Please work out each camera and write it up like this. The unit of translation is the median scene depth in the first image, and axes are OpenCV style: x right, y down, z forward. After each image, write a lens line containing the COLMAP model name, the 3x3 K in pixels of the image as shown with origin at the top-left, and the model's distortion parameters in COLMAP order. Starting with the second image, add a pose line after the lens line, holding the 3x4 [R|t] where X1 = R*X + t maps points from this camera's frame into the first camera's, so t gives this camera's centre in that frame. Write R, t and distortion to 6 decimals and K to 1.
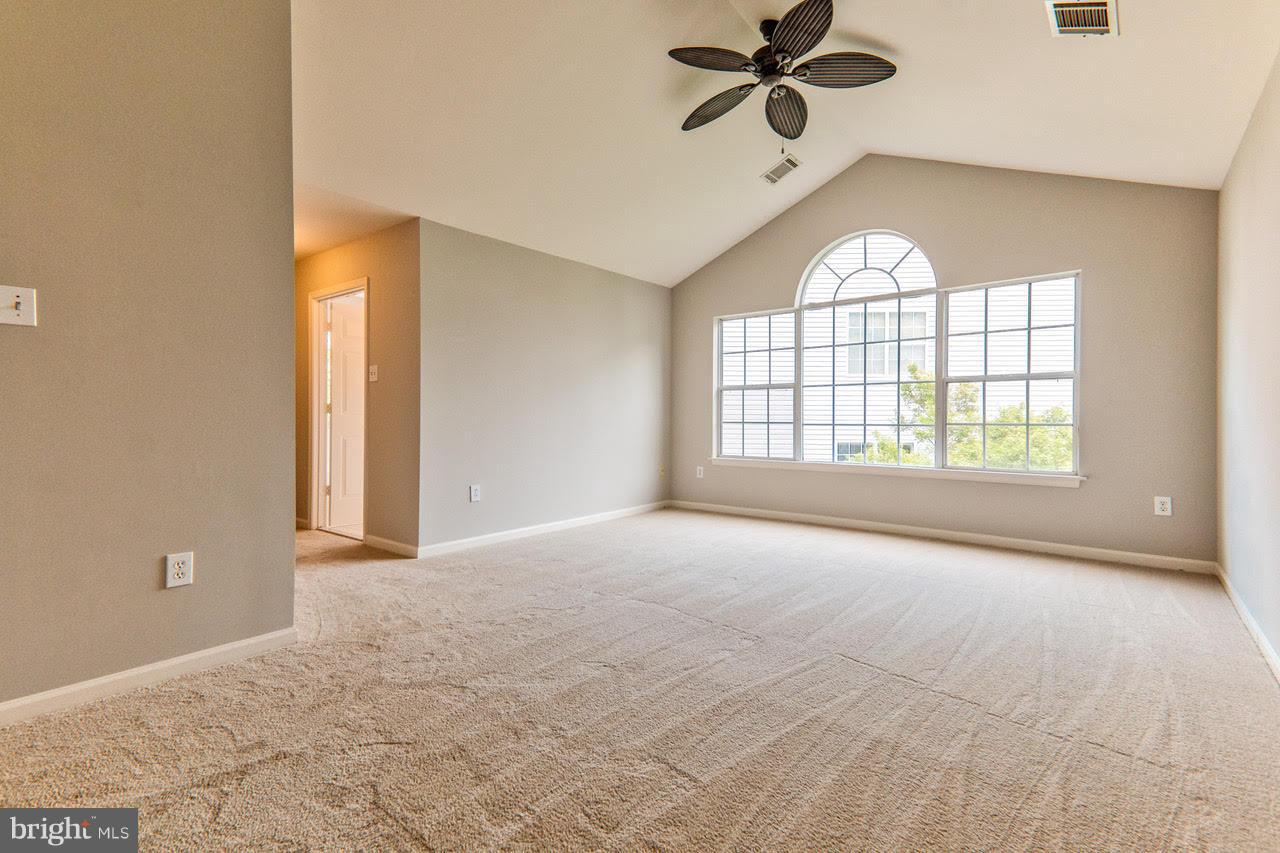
lens RADIAL K [[591.8, 0, 660.1], [0, 591.8, 427.1], [0, 0, 1]] dist [0.004701, -0.000283]
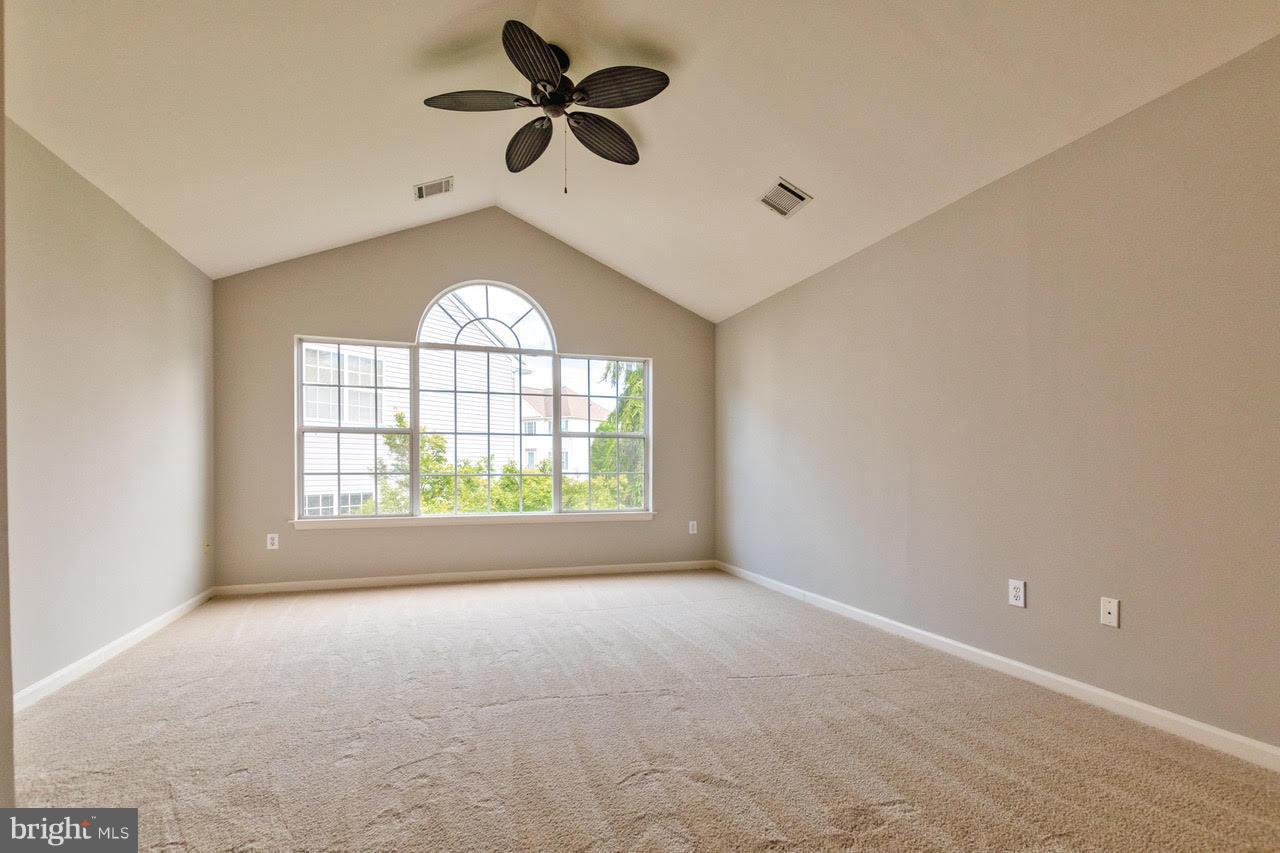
lens RADIAL K [[591.8, 0, 622.0], [0, 591.8, 476.6], [0, 0, 1]] dist [0.004701, -0.000283]
pose [[0.532176, -0.014846, 0.846504, -0.358599], [0.010996, 0.999883, 0.010624, -0.008594], [-0.846562, 0.003654, 0.532277, 0.262511]]
